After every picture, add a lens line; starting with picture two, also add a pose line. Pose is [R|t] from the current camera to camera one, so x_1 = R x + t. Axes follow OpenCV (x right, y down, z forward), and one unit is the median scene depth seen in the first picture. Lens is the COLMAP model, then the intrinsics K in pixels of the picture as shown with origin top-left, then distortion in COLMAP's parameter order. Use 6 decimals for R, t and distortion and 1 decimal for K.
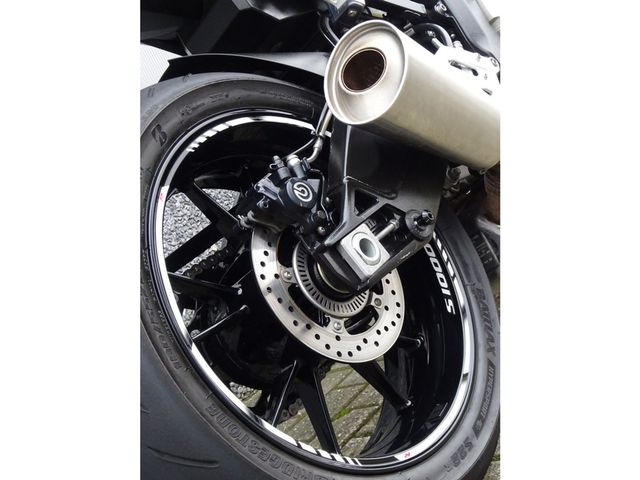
lens RADIAL K [[985.7, 0, 320.0], [0, 985.7, 240.0], [0, 0, 1]] dist [-0.015987, -0.015189]
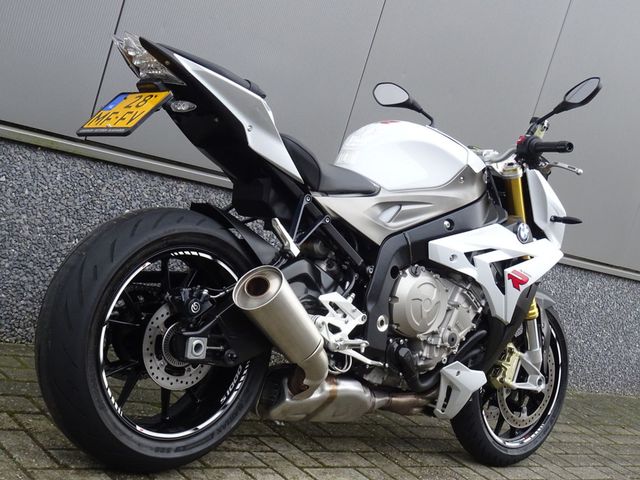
lens RADIAL K [[1169.7, 0, 320.0], [0, 1169.7, 240.0], [0, 0, 1]] dist [-0.422549, -0.055652]
pose [[0.706137, 0.707263, -0.033906, 0.147567], [-0.707702, 0.706509, -0.001367, -0.324828], [0.022988, 0.024960, 0.999424, -1.413413]]
